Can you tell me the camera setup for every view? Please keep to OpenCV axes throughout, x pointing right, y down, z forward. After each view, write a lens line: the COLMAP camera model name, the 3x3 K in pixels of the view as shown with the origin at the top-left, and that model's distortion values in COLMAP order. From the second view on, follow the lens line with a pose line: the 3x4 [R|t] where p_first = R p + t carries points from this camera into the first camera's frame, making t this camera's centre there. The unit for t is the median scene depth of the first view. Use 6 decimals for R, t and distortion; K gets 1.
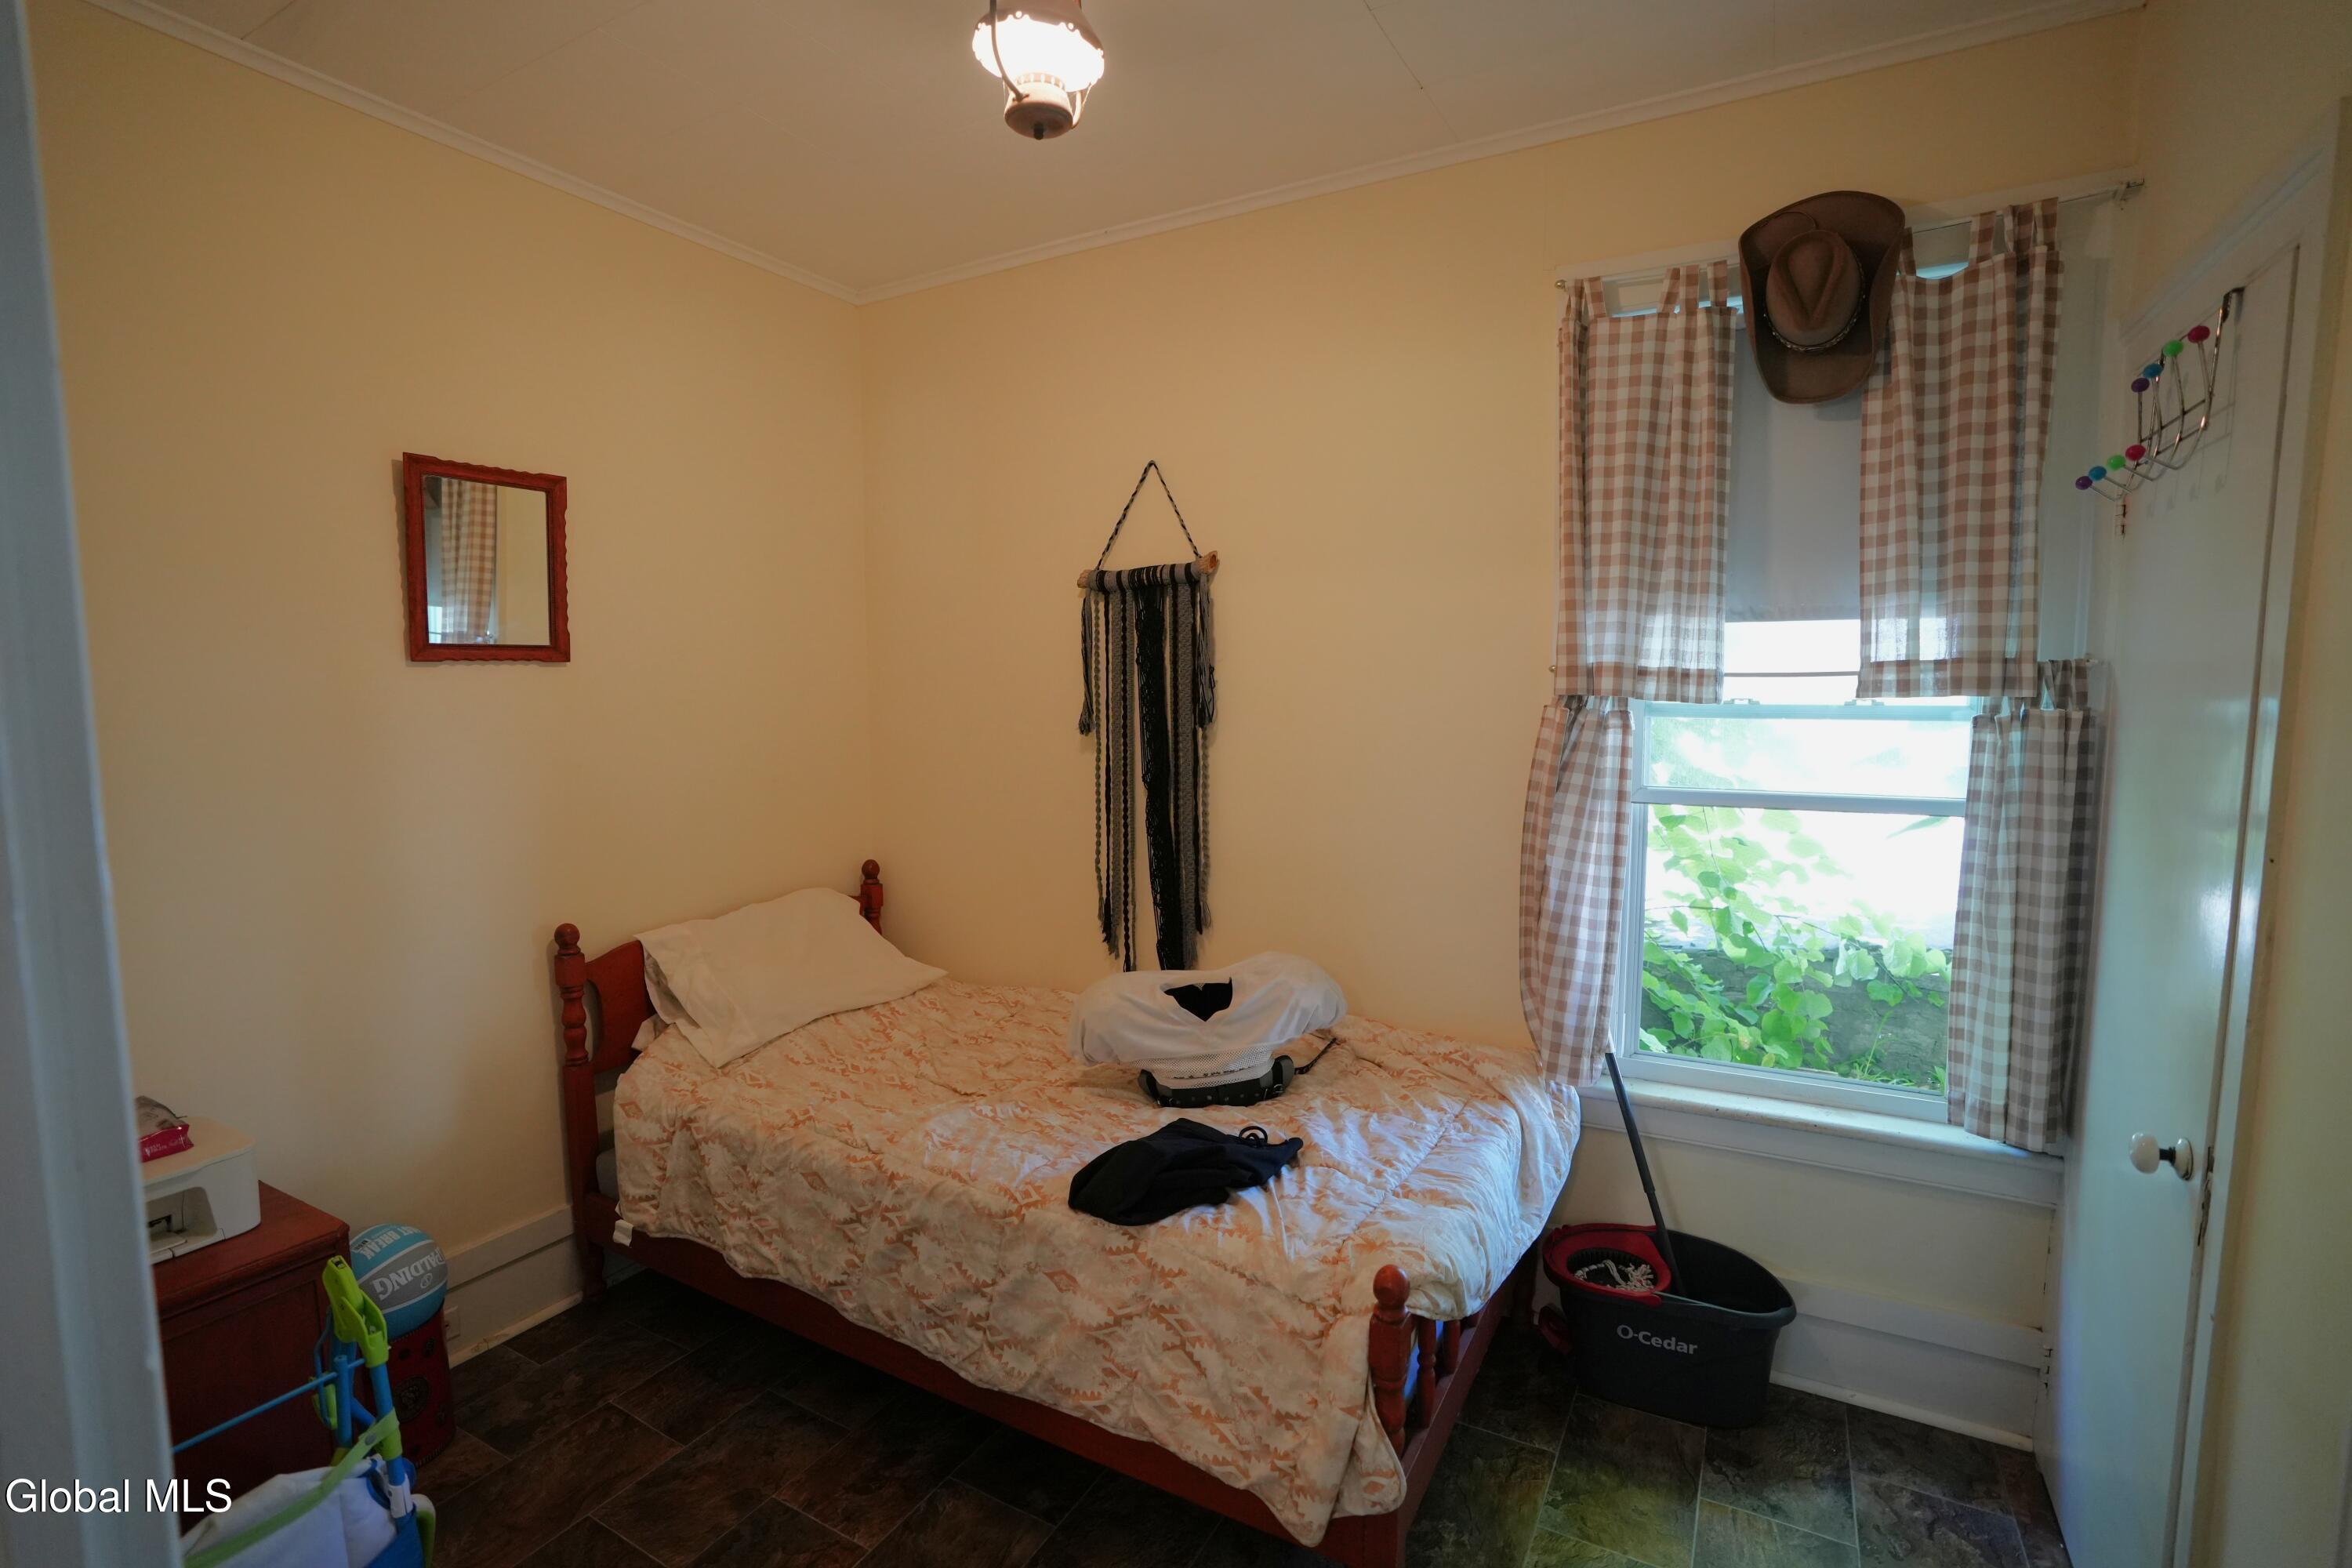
lens RADIAL K [[1081.8, 0, 1176.6], [0, 1081.8, 777.1], [0, 0, 1]] dist [-0.072361, 0.030569]
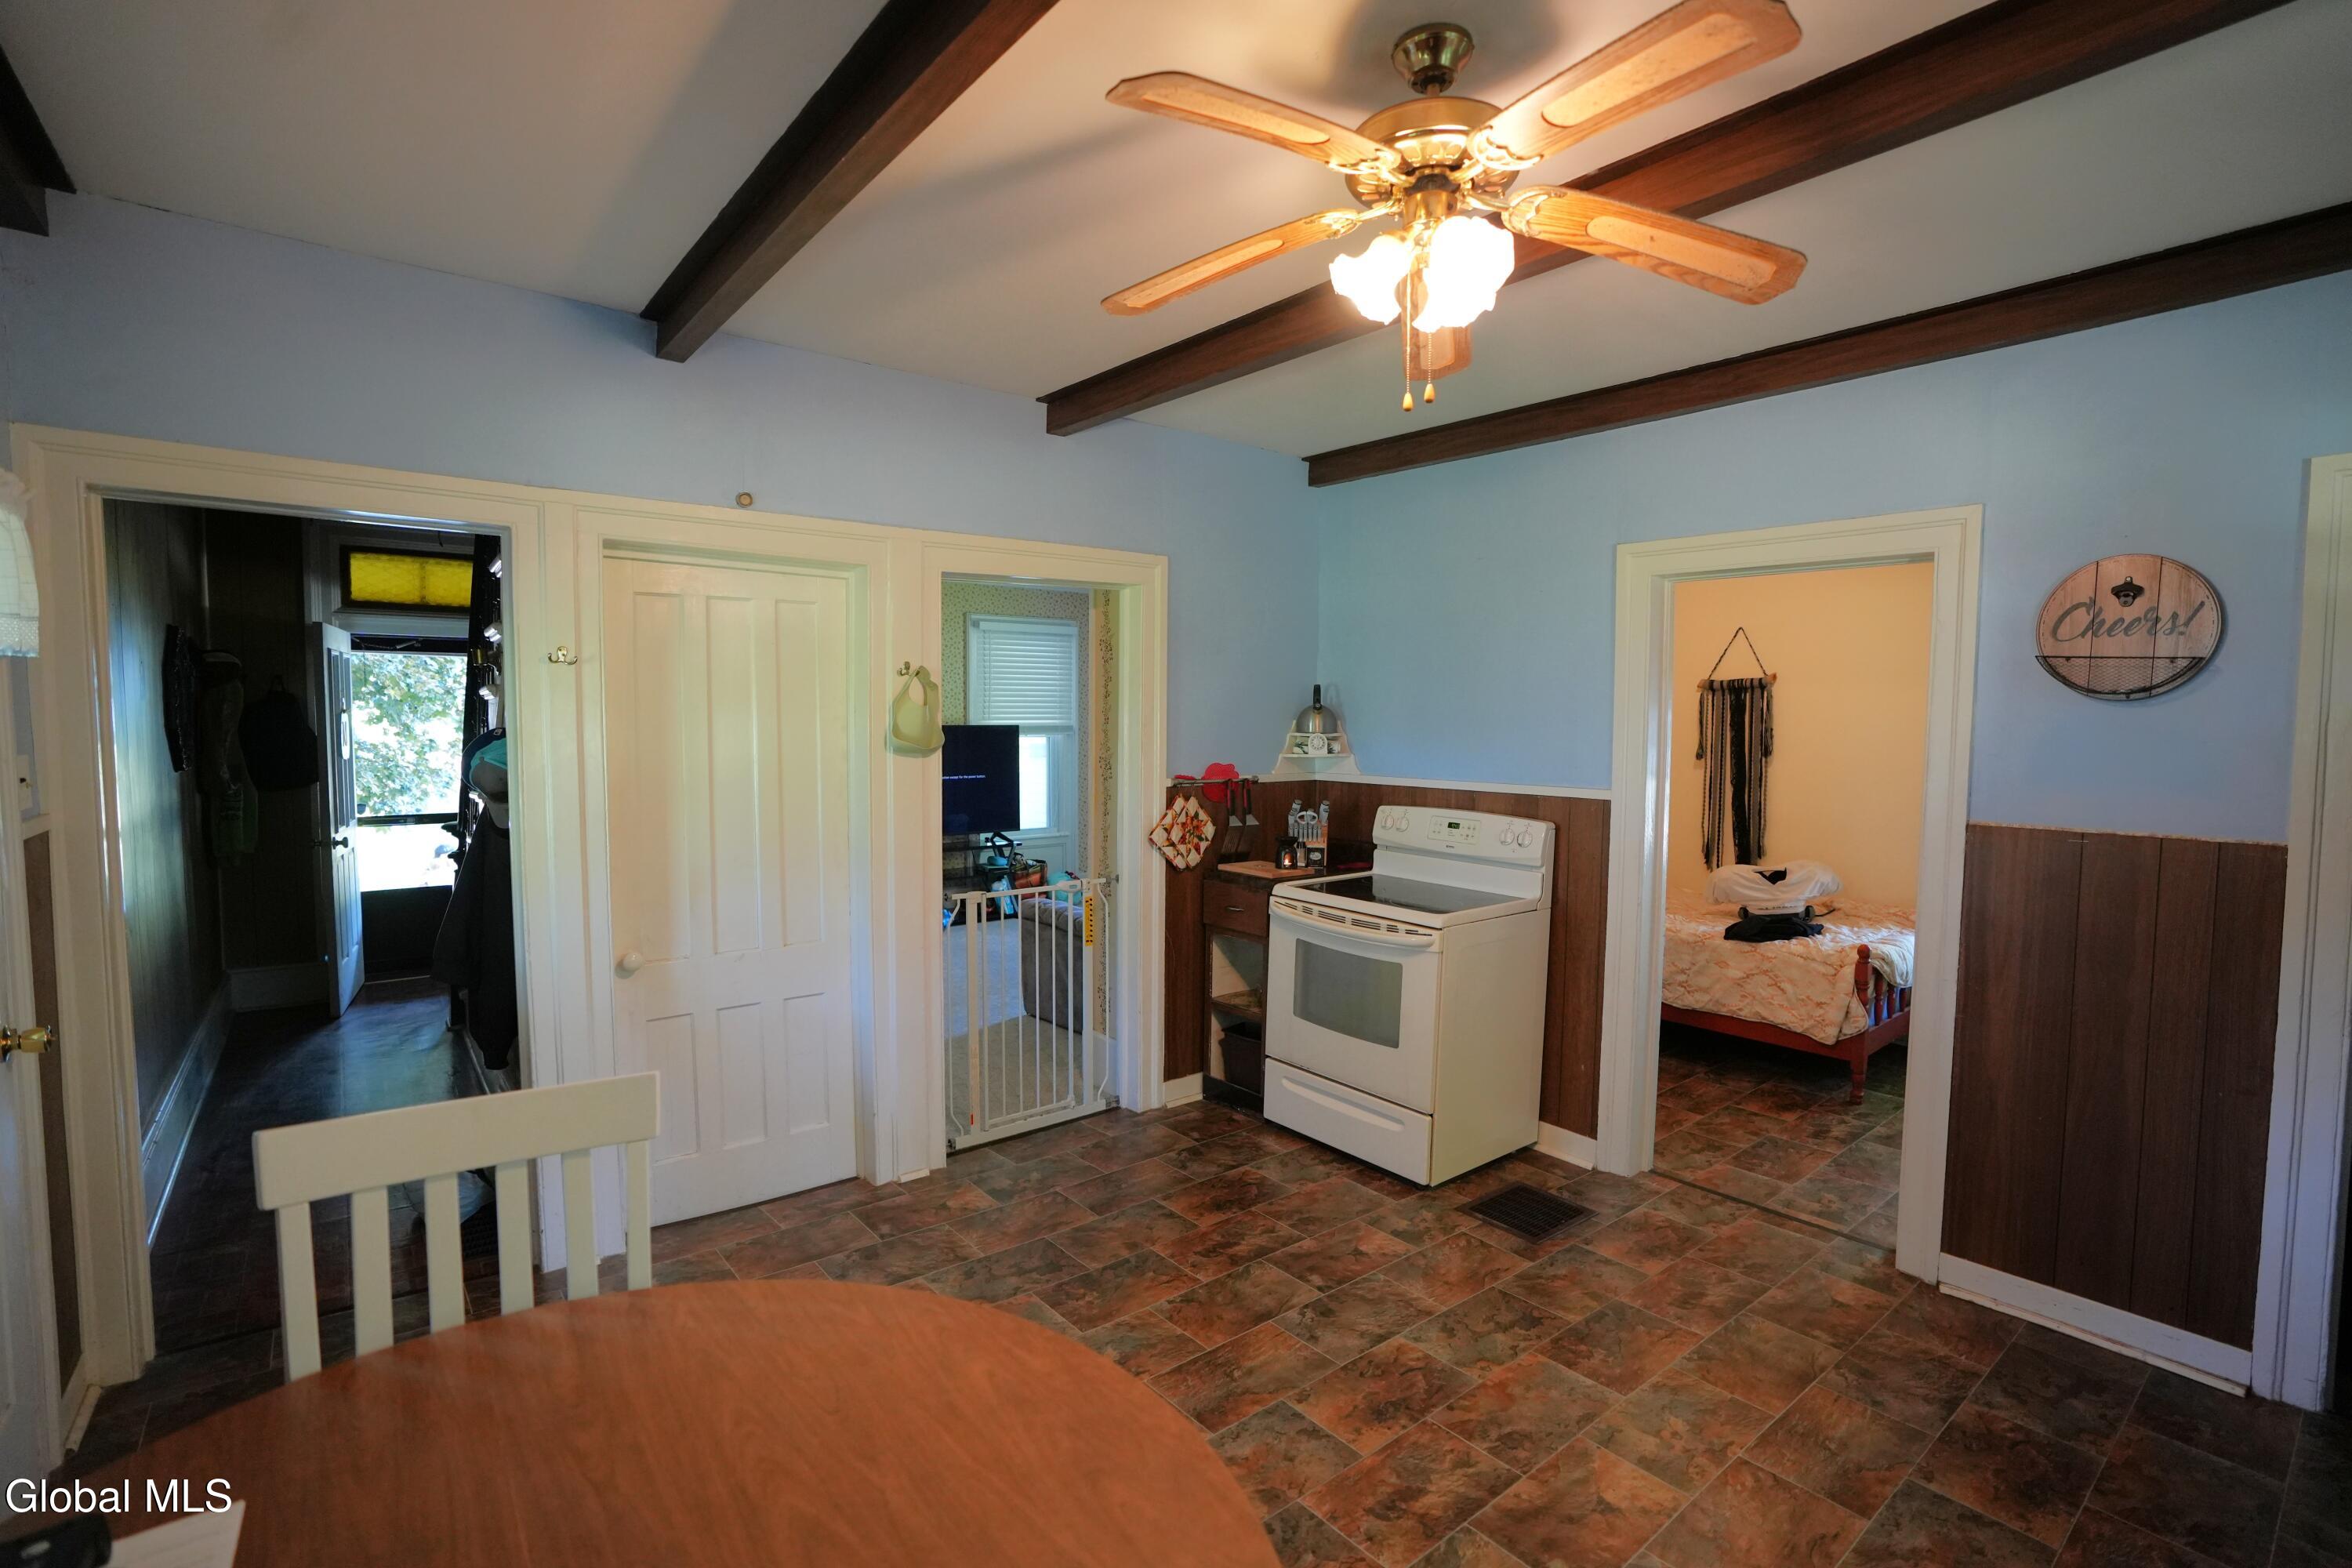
lens RADIAL K [[1081.8, 0, 1176.6], [0, 1081.8, 777.1], [0, 0, 1]] dist [-0.072361, 0.030569]
pose [[0.925357, 0.028665, -0.378011, -0.357130], [-0.041368, 0.998818, -0.025527, 0.127914], [0.376833, 0.039260, 0.925449, -1.846077]]
